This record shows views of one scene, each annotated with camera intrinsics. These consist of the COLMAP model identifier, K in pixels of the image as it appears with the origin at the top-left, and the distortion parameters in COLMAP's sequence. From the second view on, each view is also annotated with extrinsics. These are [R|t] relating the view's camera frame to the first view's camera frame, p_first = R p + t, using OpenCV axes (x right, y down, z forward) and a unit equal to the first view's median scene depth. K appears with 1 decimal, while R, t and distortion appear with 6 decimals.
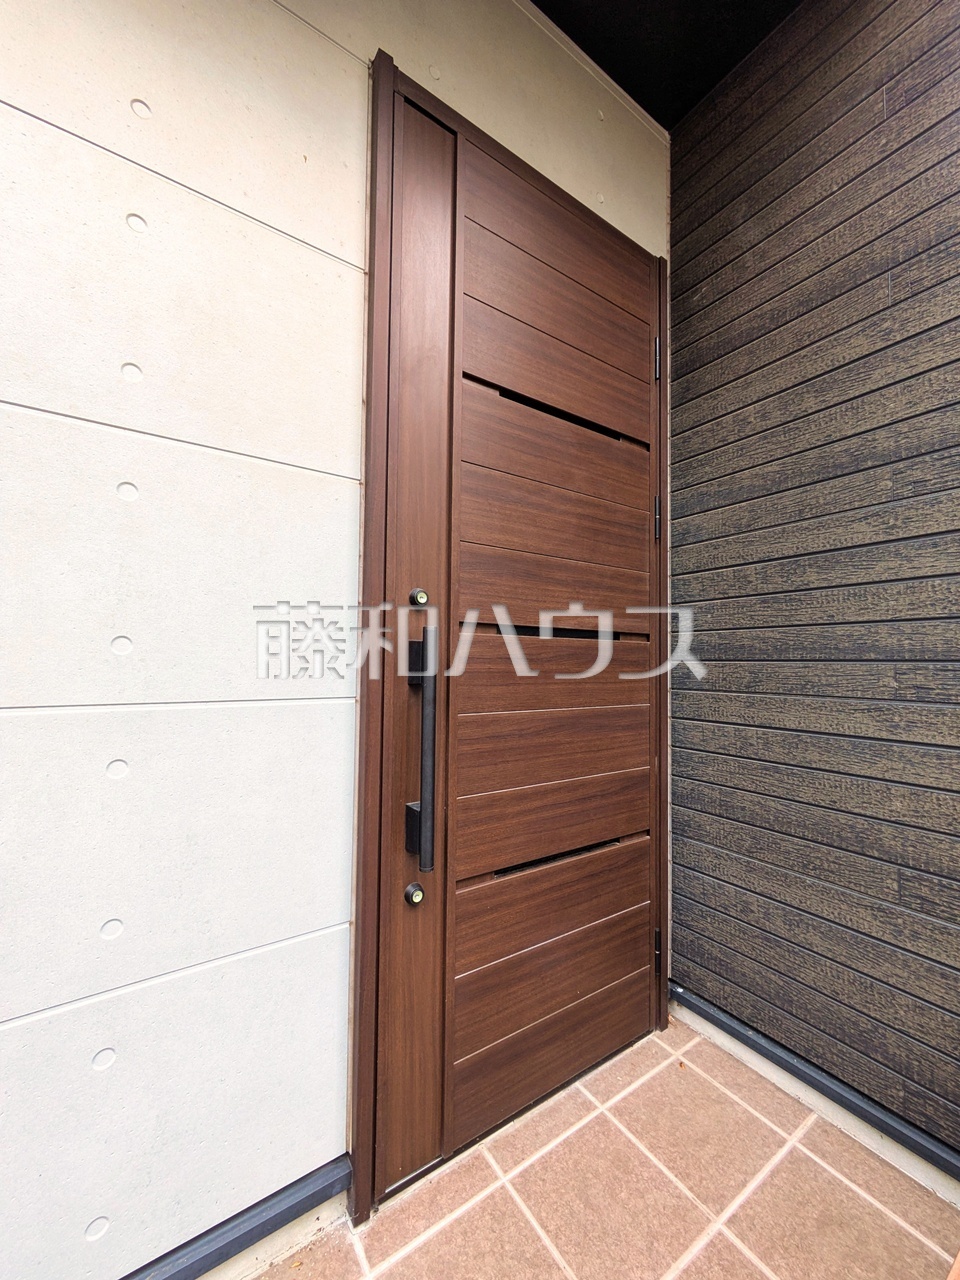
lens RADIAL K [[506.6, 0, 480.0], [0, 506.6, 640.0], [0, 0, 1]] dist [-0.001802, 0.002231]
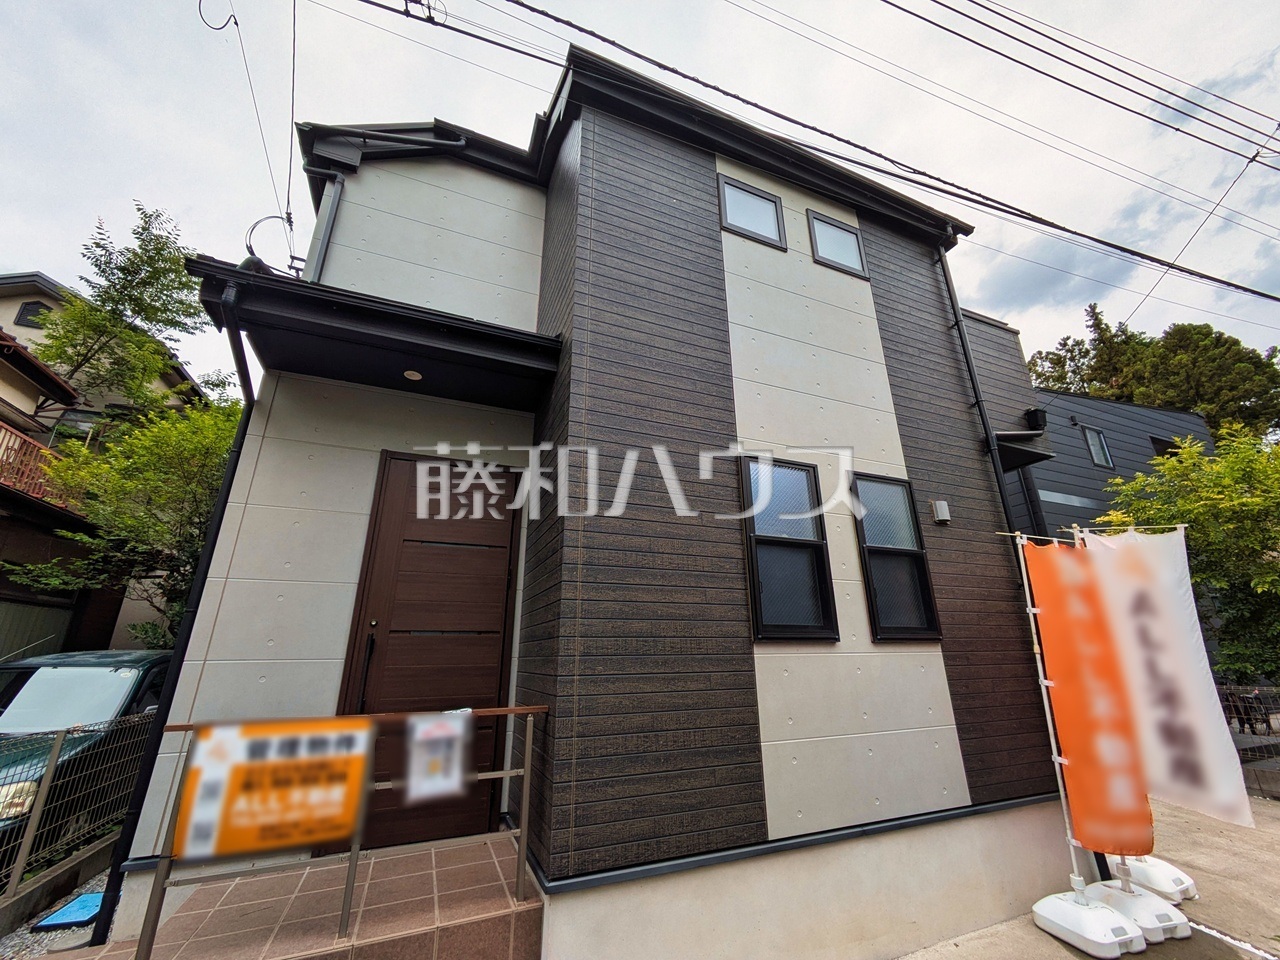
lens RADIAL K [[506.6, 0, 642.9], [0, 506.6, 478.5], [0, 0, 1]] dist [-0.001802, 0.002231]
pose [[0.981367, -0.082818, -0.173376, 1.805774], [0.028525, 0.955138, -0.294786, 0.025946], [0.190011, 0.284348, 0.939703, -1.521080]]
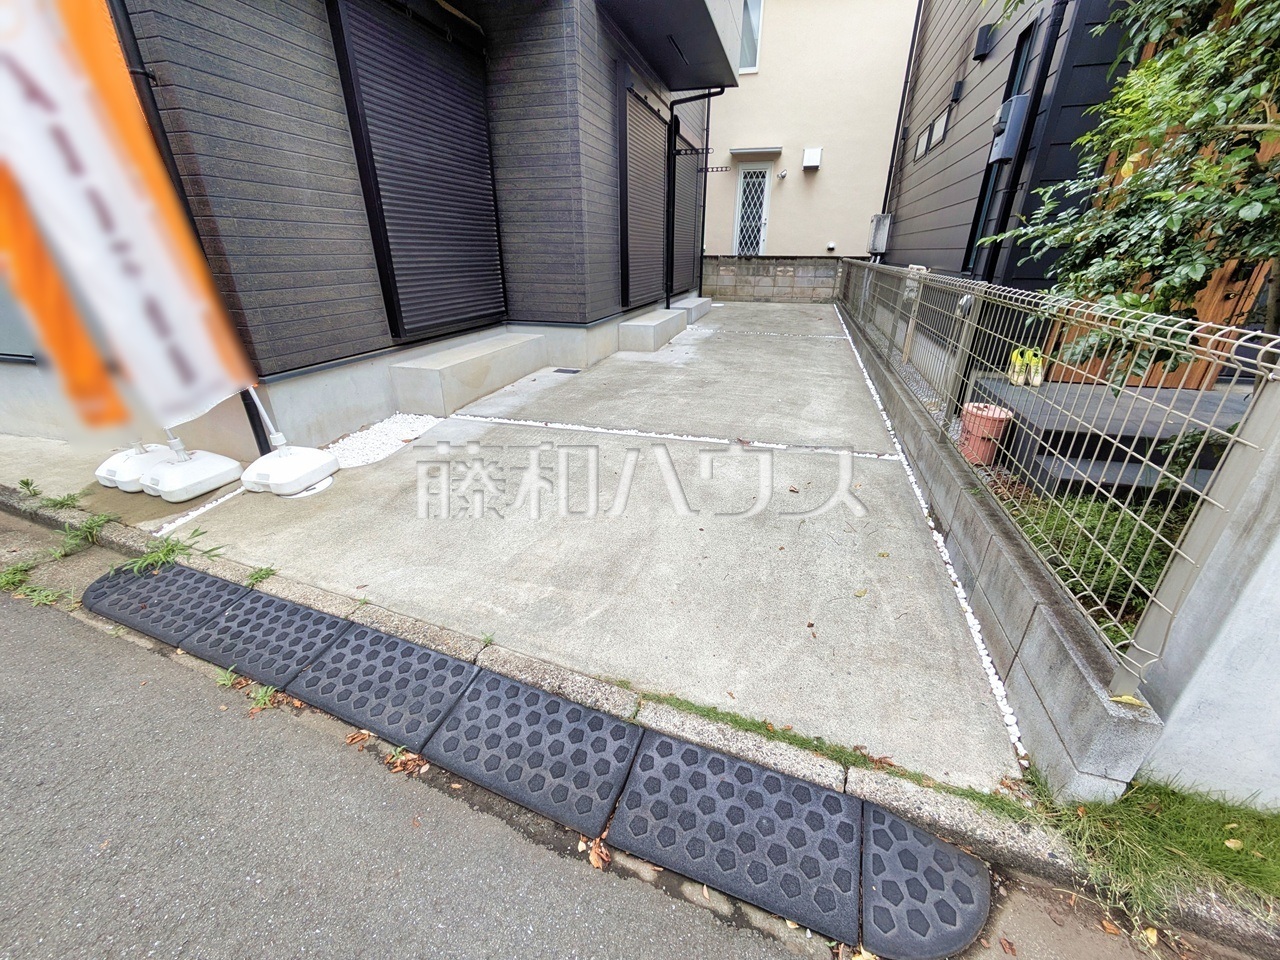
lens RADIAL K [[508.5, 0, 644.1], [0, 508.5, 478.2], [0, 0, 1]] dist [-0.000403, -0.000041]
pose [[0.641538, 0.306018, -0.703407, 6.759605], [0.035047, 0.904329, 0.425395, 0.429541], [0.766290, -0.297560, 0.569437, 2.202290]]
